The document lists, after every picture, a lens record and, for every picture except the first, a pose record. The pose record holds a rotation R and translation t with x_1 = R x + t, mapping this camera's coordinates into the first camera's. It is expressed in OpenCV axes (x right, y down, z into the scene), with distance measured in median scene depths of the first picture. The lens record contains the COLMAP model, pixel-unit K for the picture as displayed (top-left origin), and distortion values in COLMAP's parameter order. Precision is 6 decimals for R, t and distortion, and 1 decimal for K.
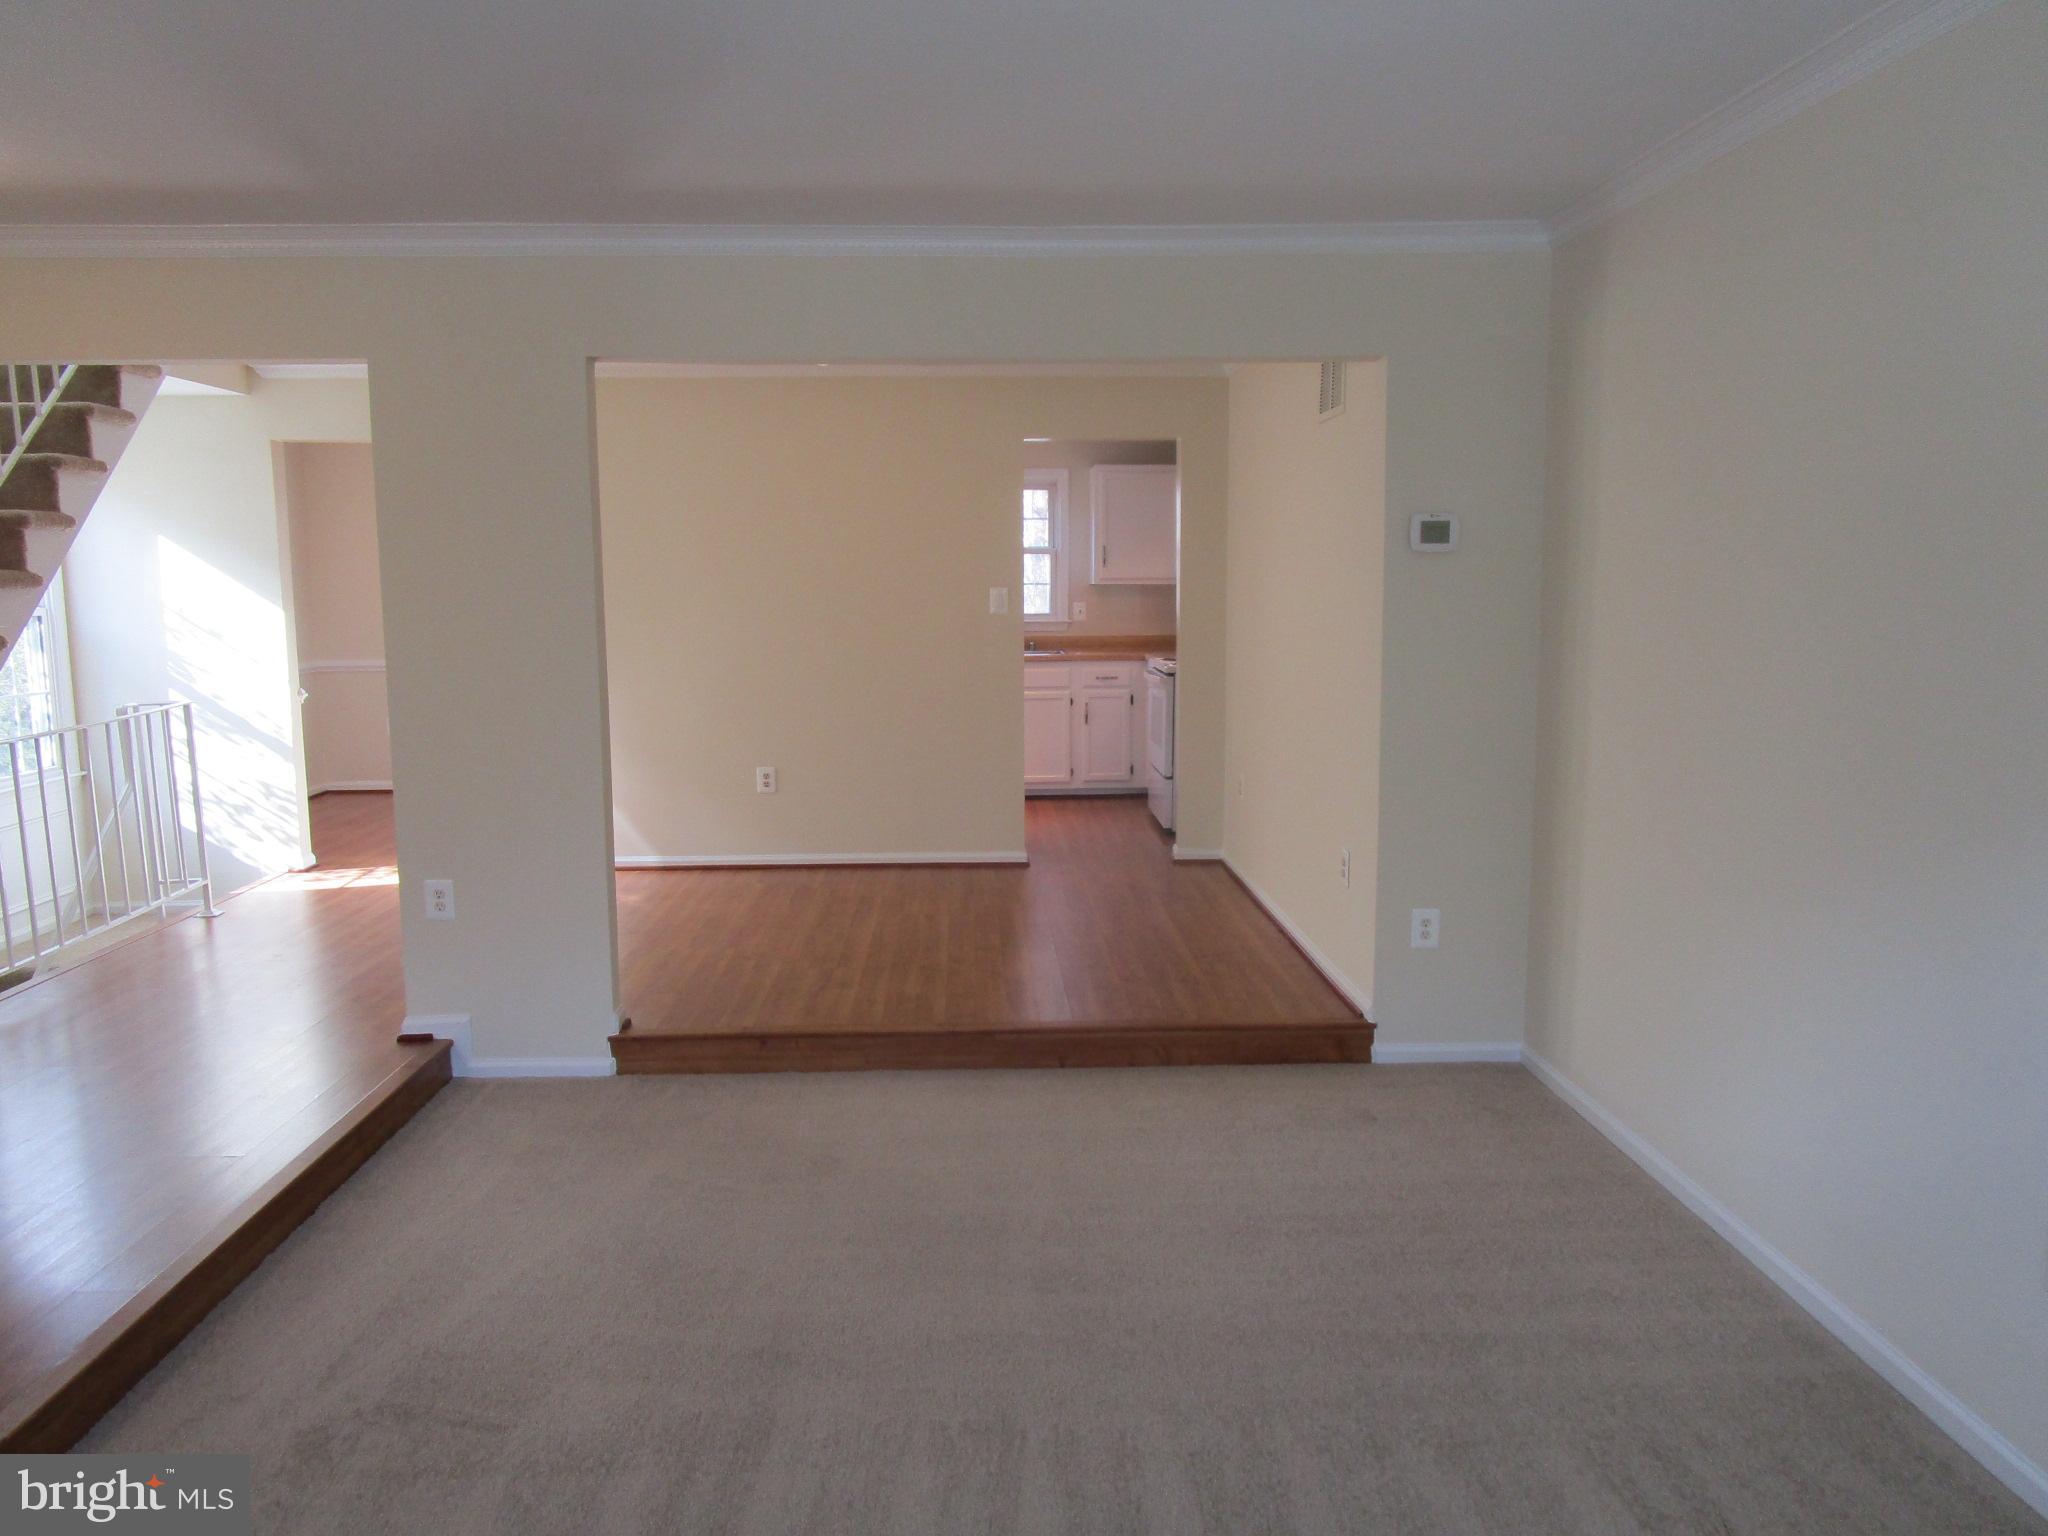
lens RADIAL K [[1456.8, 0, 1020.7], [0, 1456.8, 769.3], [0, 0, 1]] dist [-0.027743, 0.011783]
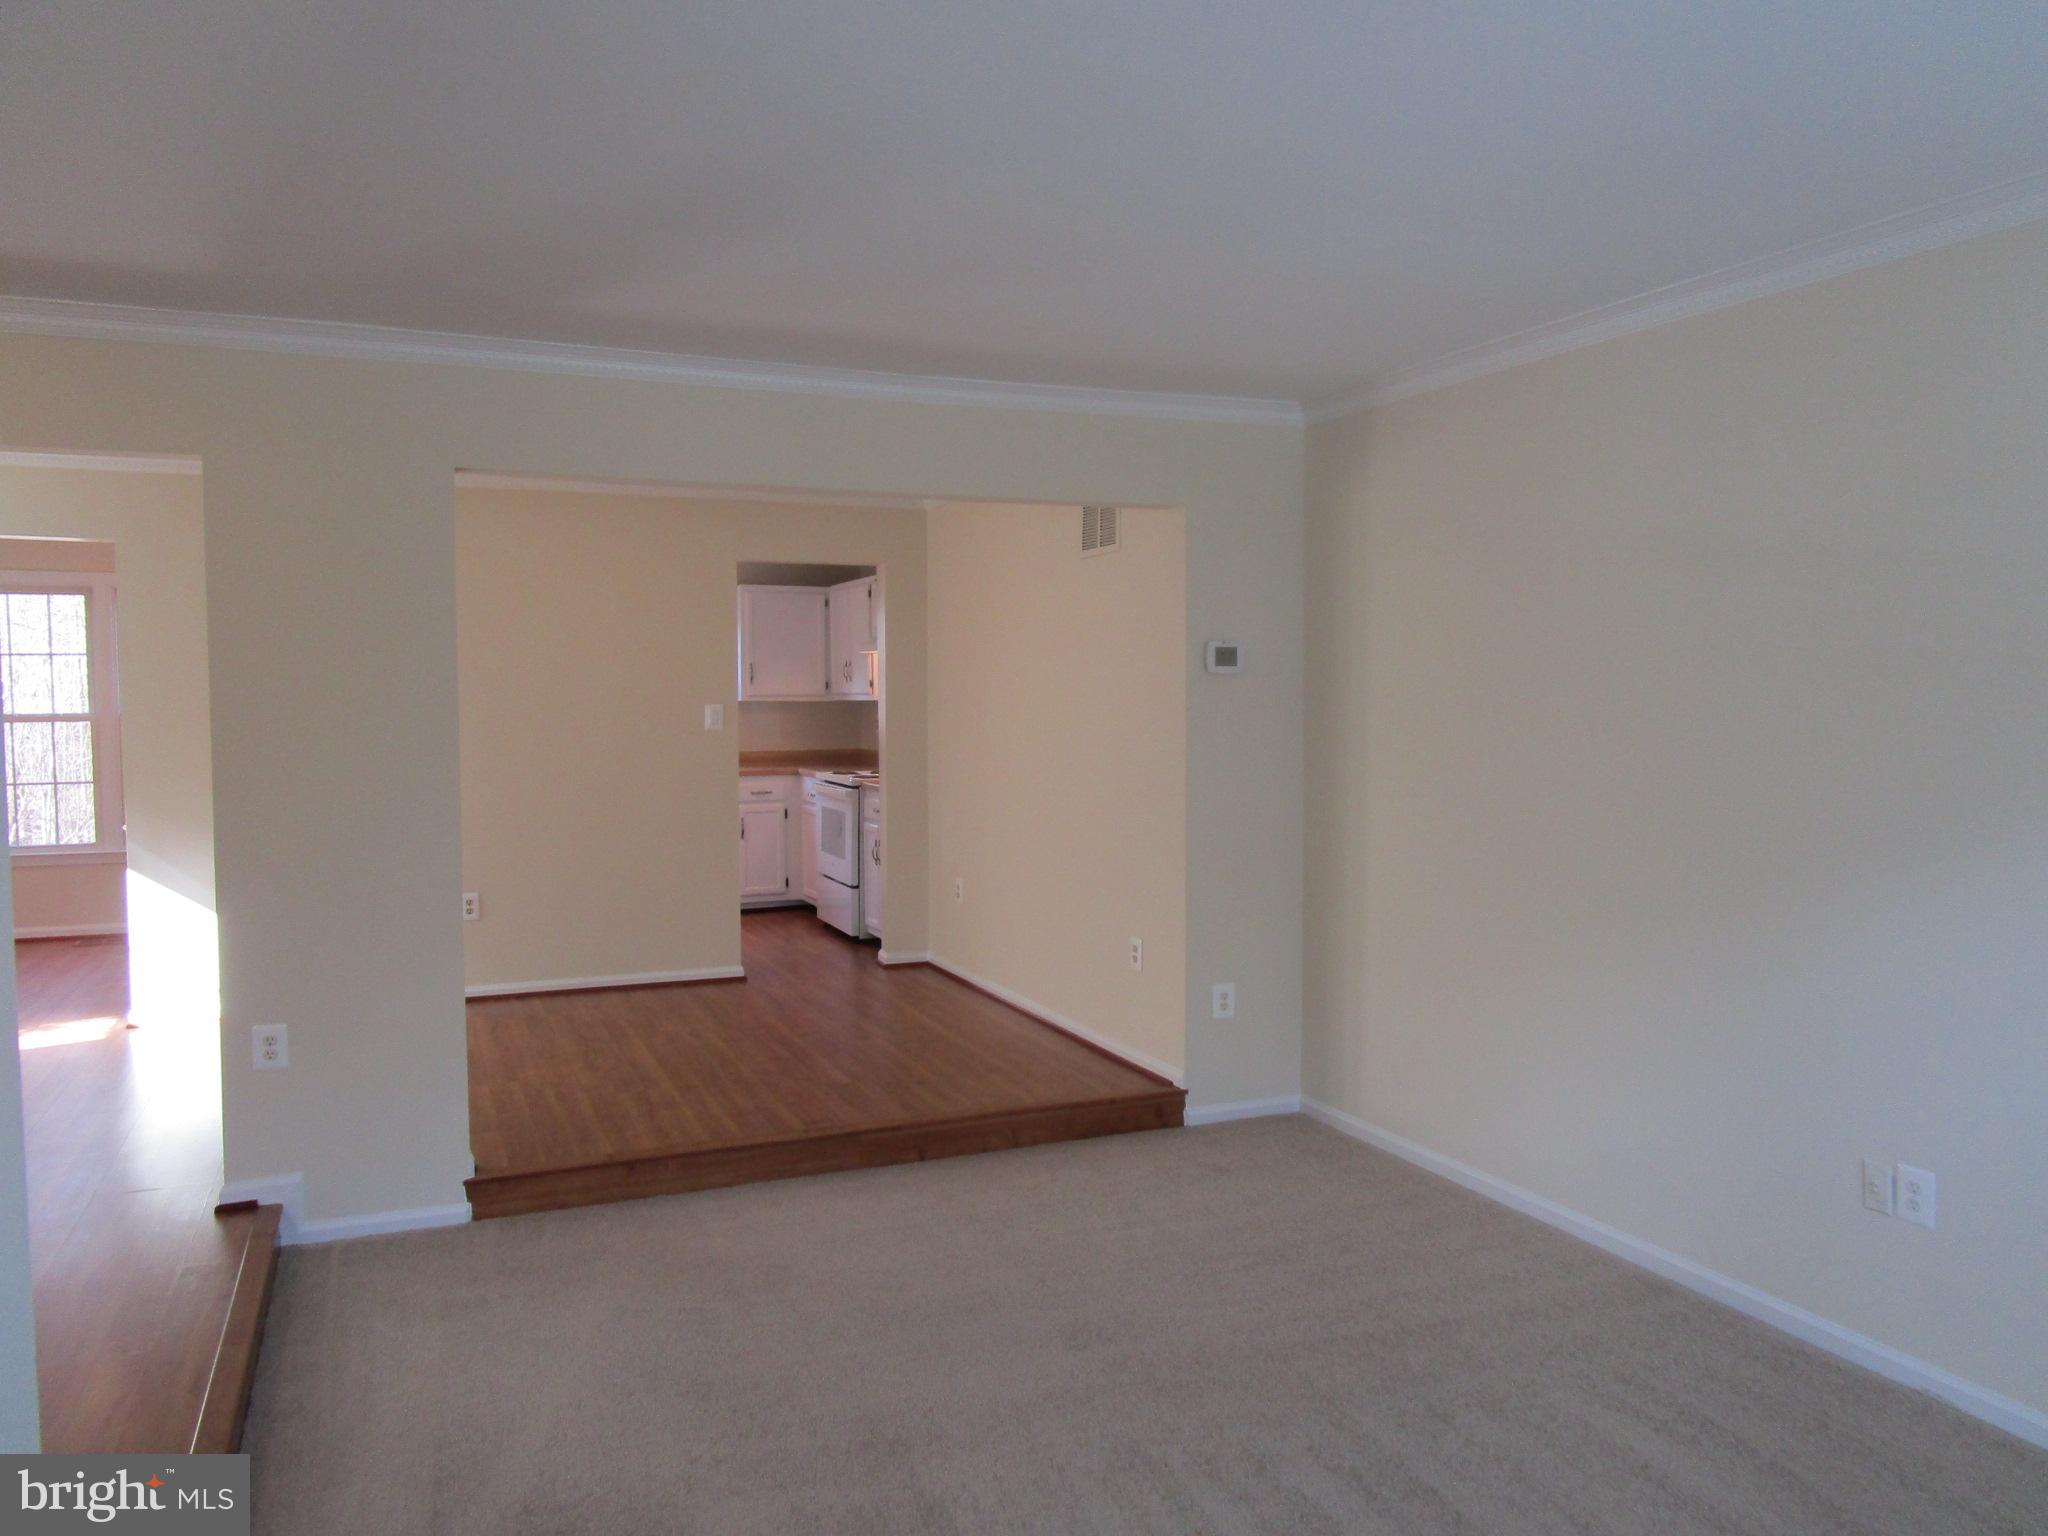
lens RADIAL K [[1456.8, 0, 1018.7], [0, 1456.8, 771.4], [0, 0, 1]] dist [-0.027743, 0.011783]
pose [[0.932118, -0.016506, 0.361779, -0.246034], [0.044784, 0.996547, -0.069919, 0.002311], [-0.359376, 0.081375, 0.929638, -0.015803]]
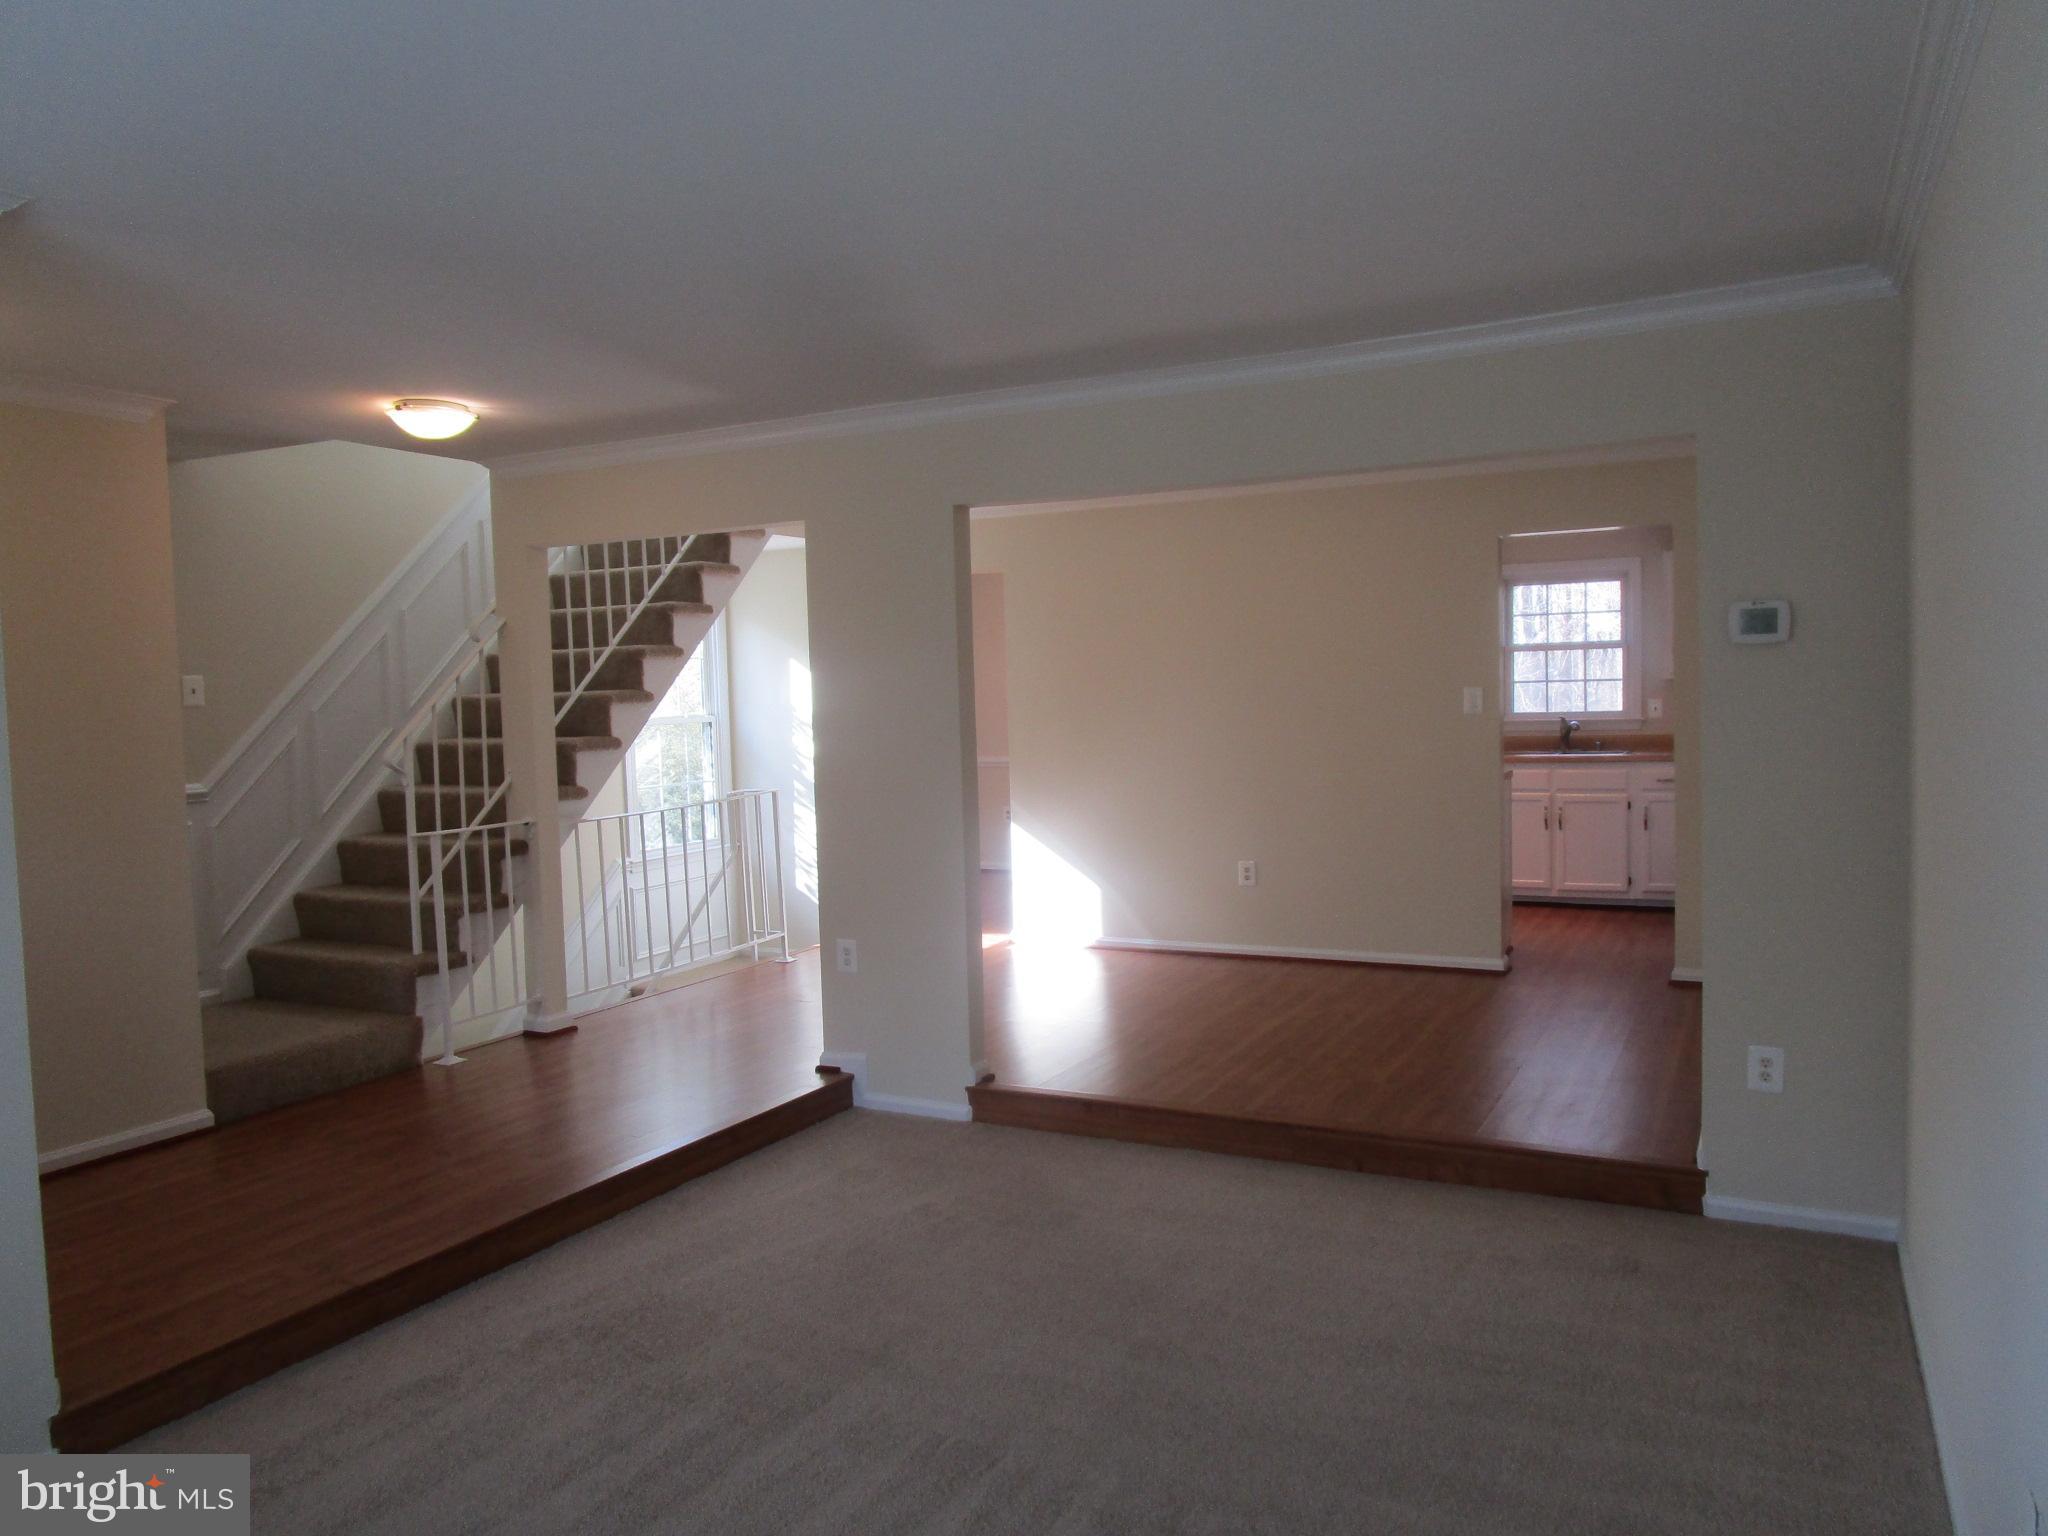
lens RADIAL K [[1456.8, 0, 1024.0], [0, 1456.8, 763.8], [0, 0, 1]] dist [-0.027743, 0.011783]
pose [[0.866568, 0.006058, -0.499022, 0.283744], [-0.041119, 0.997393, -0.059296, -0.003524], [0.497362, 0.071903, 0.864558, 0.009256]]
